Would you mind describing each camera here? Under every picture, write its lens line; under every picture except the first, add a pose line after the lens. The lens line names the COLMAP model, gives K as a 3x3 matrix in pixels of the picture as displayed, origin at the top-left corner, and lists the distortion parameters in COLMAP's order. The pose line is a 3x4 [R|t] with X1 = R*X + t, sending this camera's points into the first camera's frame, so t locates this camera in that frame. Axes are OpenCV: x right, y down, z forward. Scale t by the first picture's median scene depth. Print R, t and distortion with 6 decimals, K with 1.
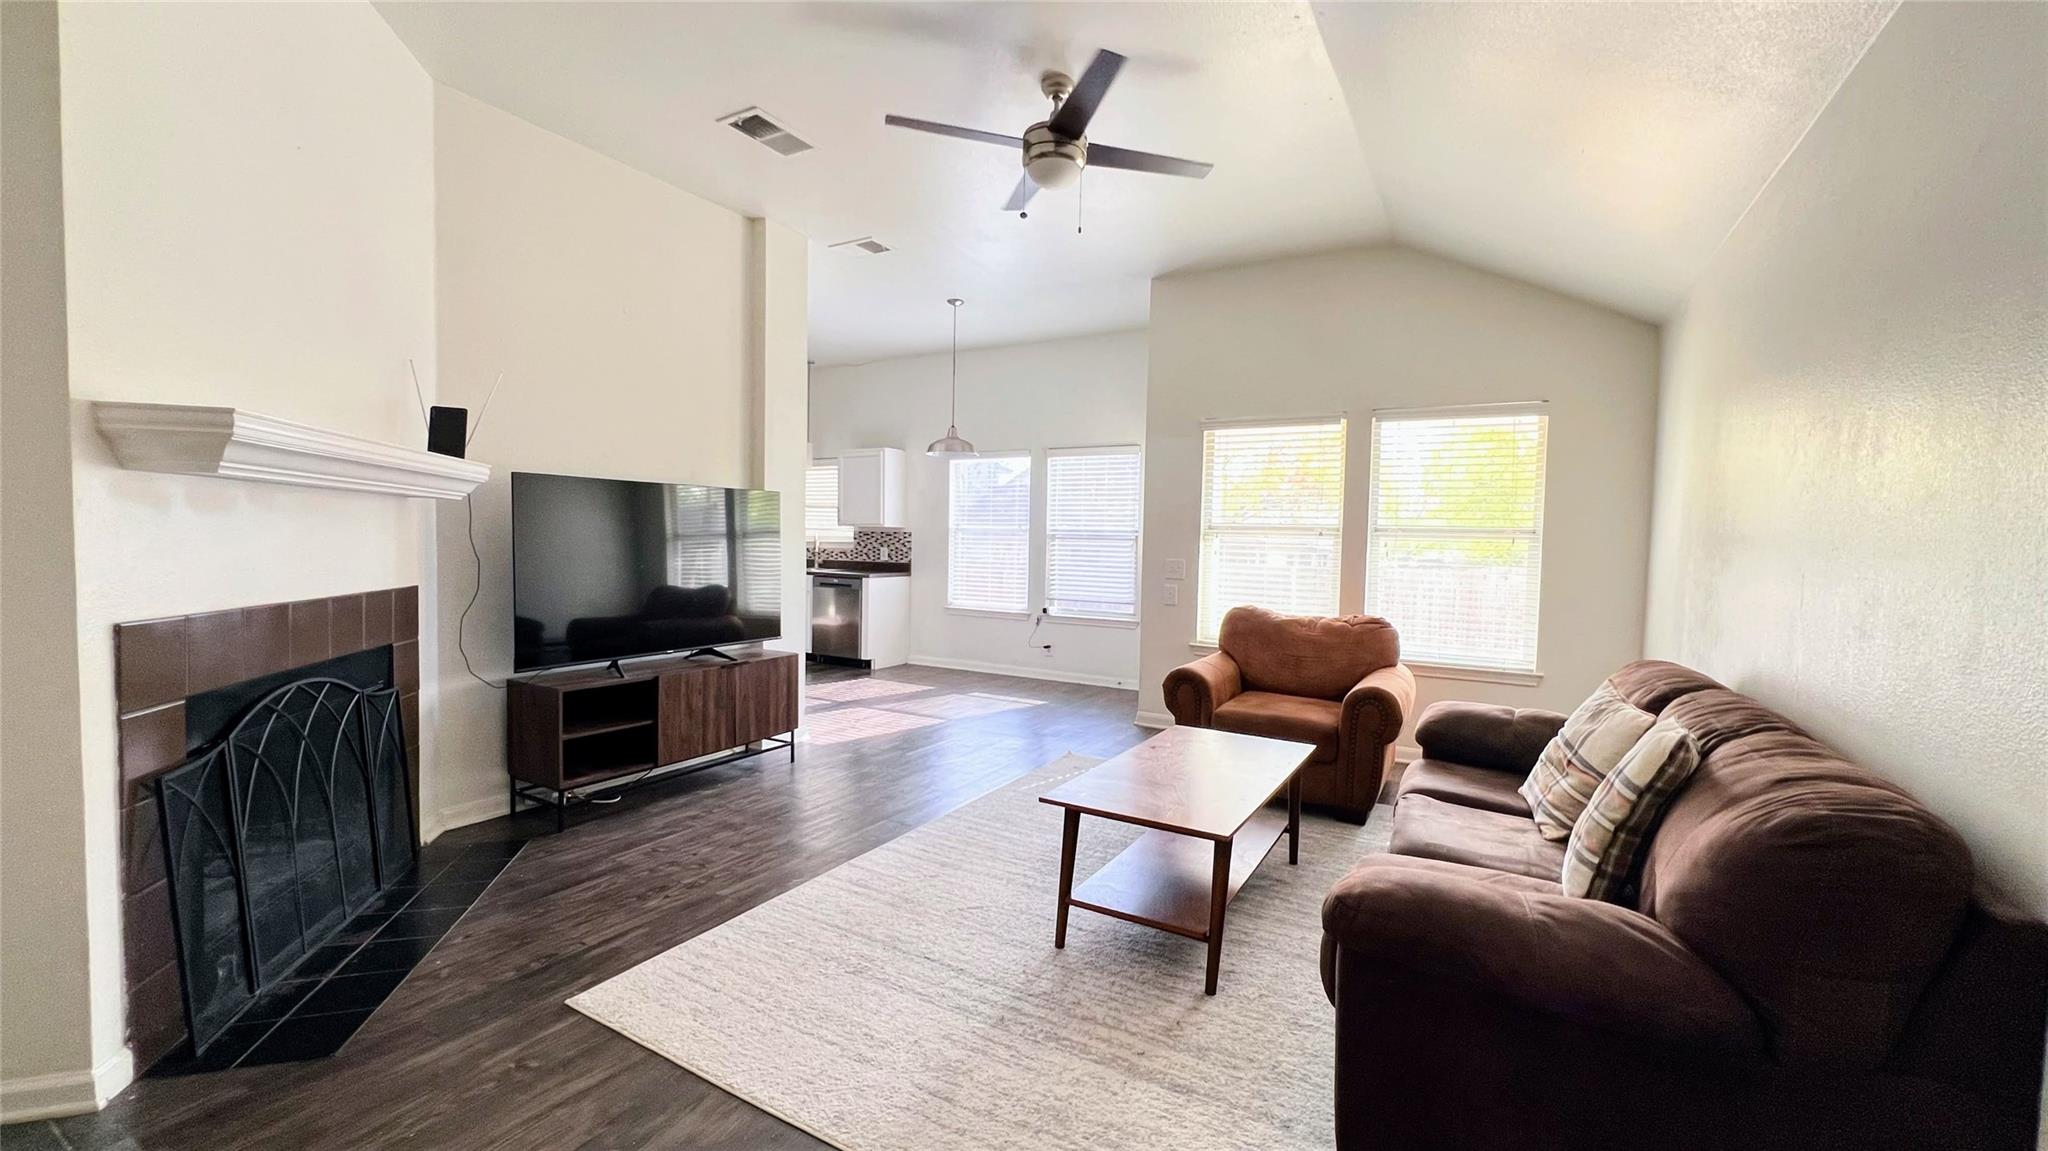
lens RADIAL K [[814.5, 0, 1028.8], [0, 814.5, 581.5], [0, 0, 1]] dist [0.001348, 0.000071]
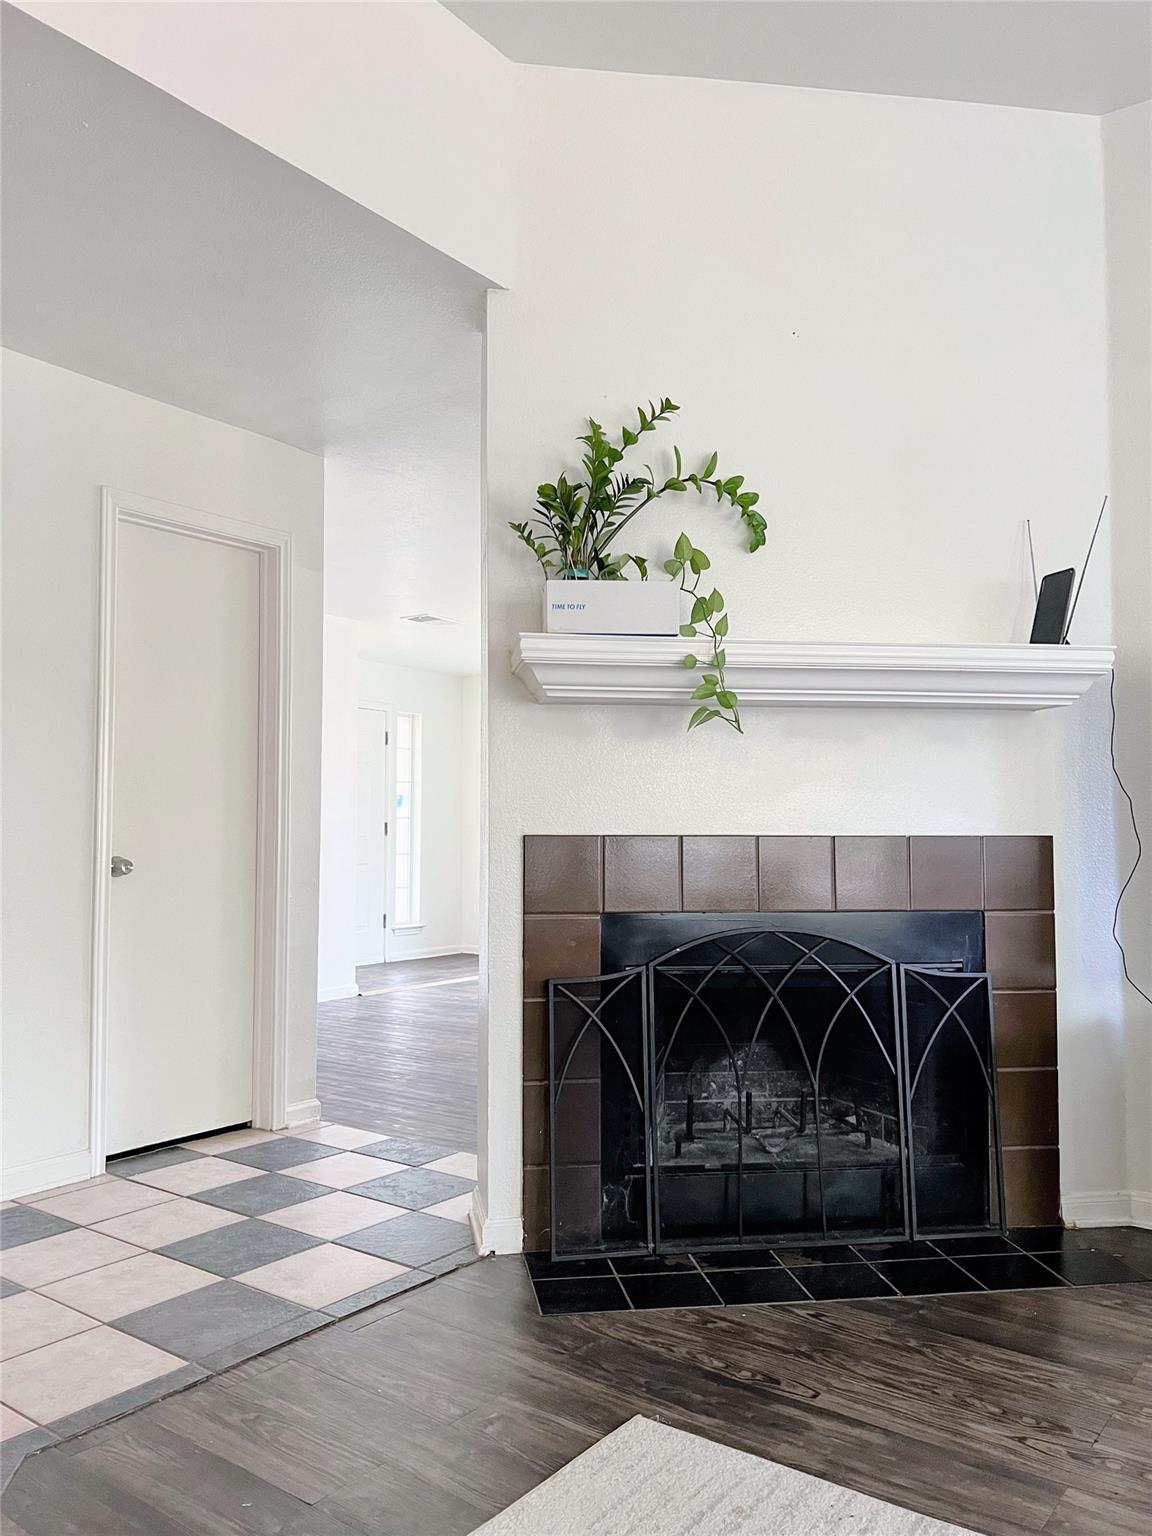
lens RADIAL K [[1159.8, 0, 563.7], [0, 1159.8, 760.5], [0, 0, 1]] dist [0.011922, -0.001693]
pose [[-0.121210, -0.088393, -0.988683, 0.299619], [-0.051196, 0.995258, -0.082704, 0.045237], [0.991306, 0.040592, -0.125161, 0.730480]]
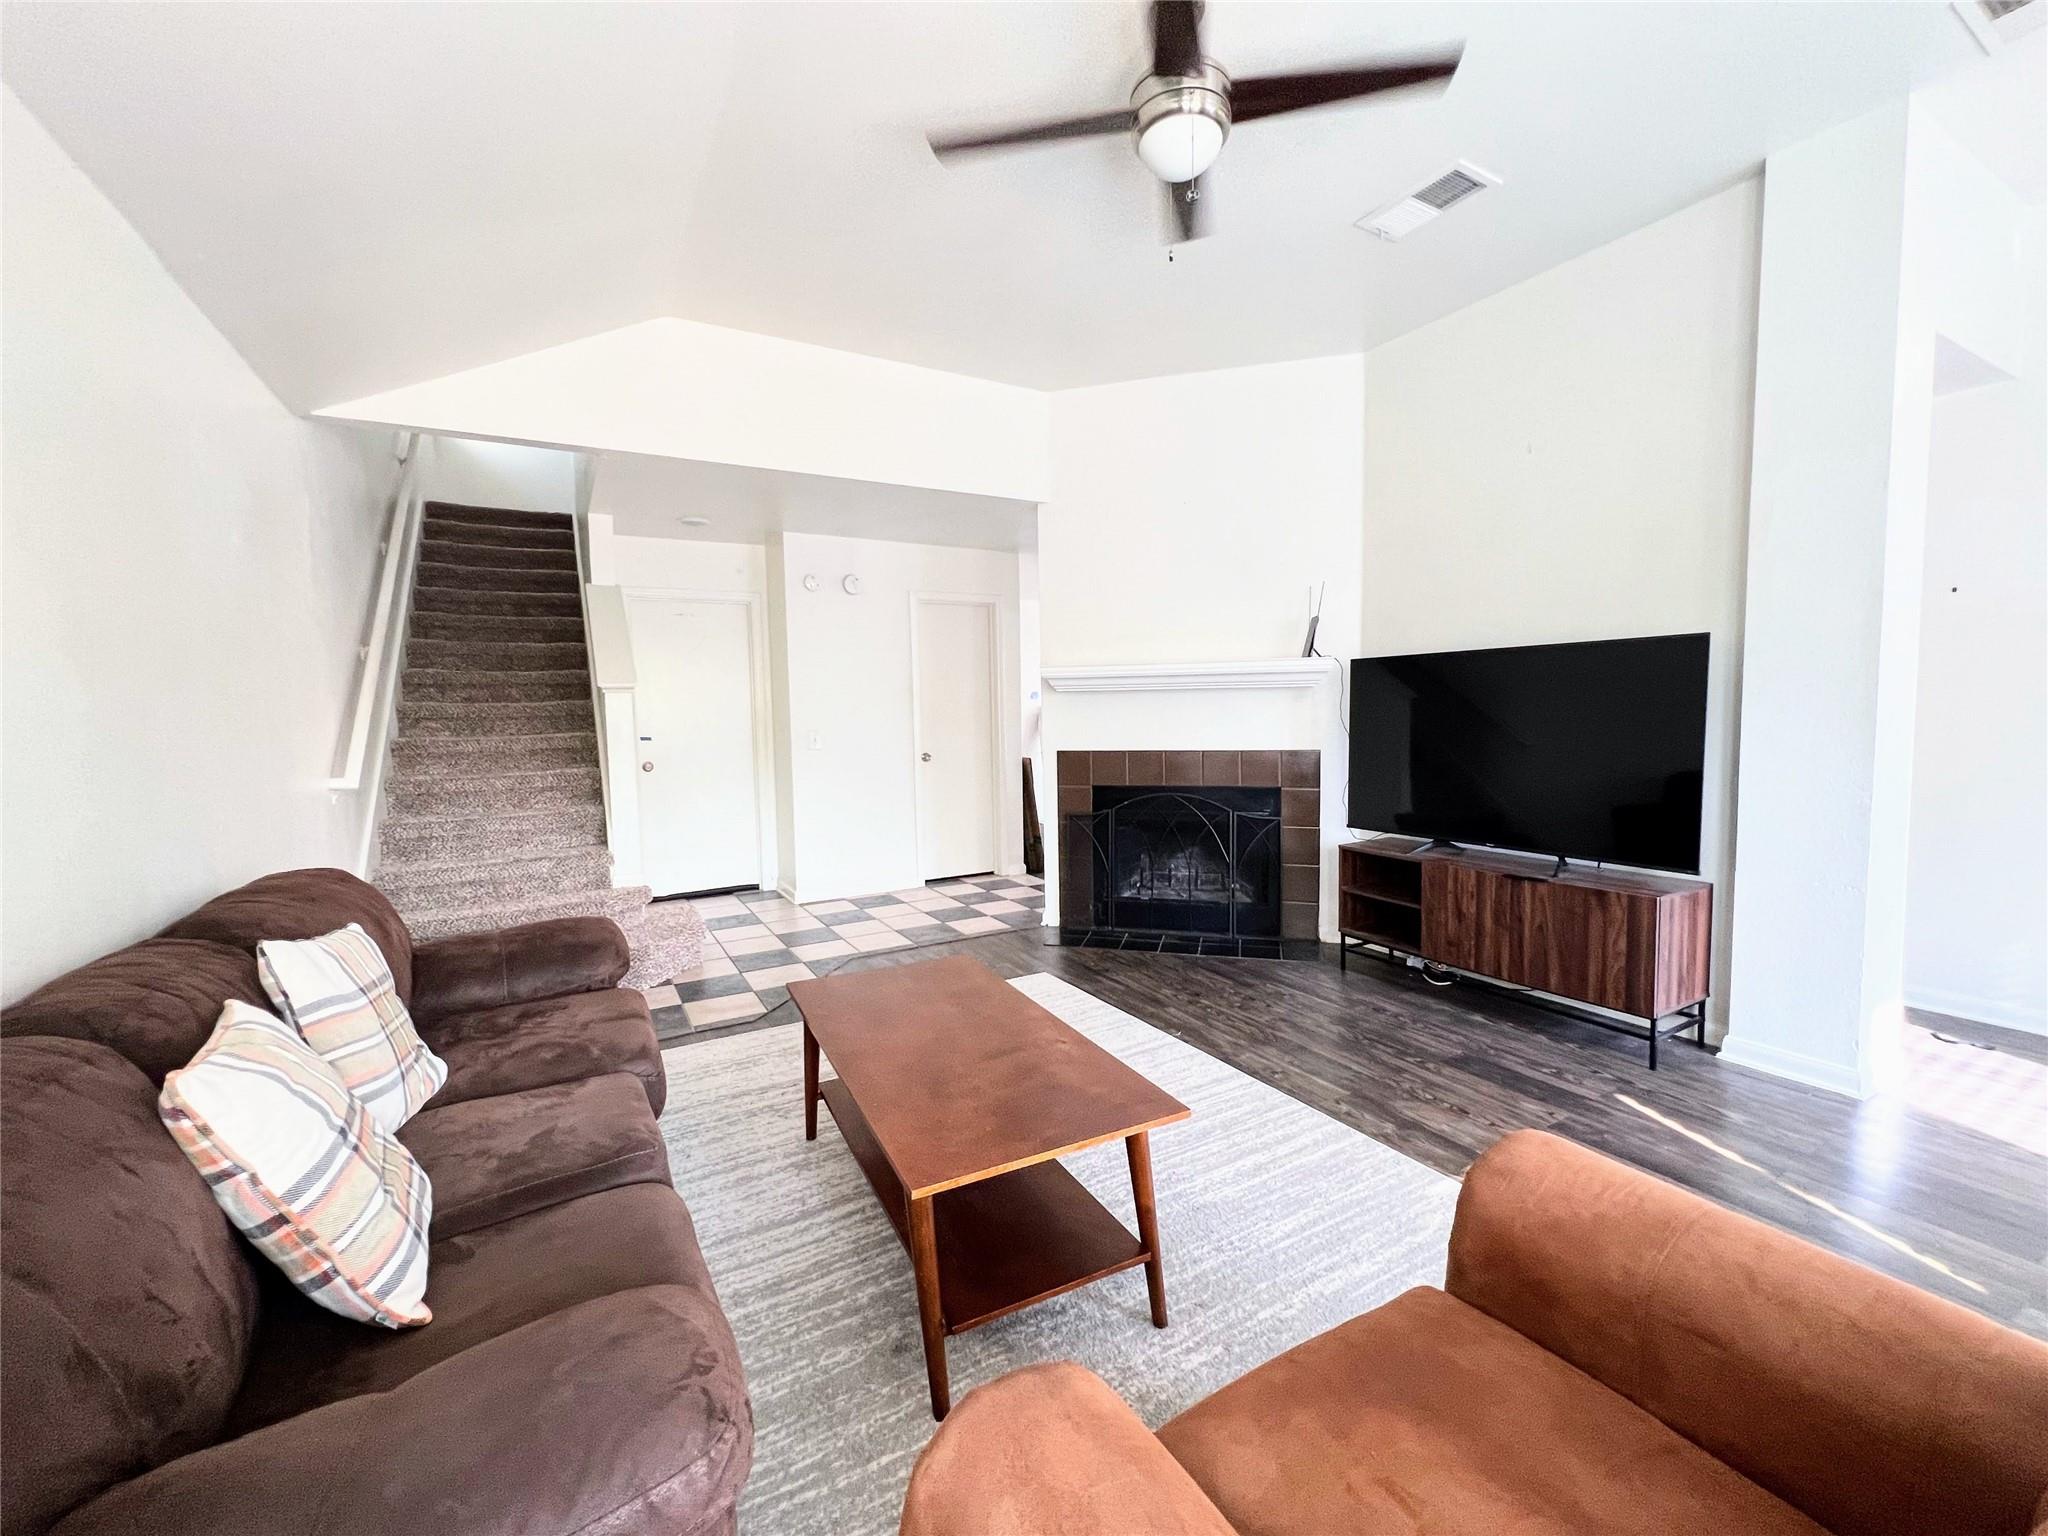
lens RADIAL K [[827.6, 0, 1036.1], [0, 827.6, 761.1], [0, 0, 1]] dist [-0.000659, -0.000005]
pose [[-0.496256, 0.041145, -0.867201, 0.718650], [-0.040833, 0.996665, 0.070654, -0.058743], [0.867216, 0.070473, -0.492921, 1.308230]]
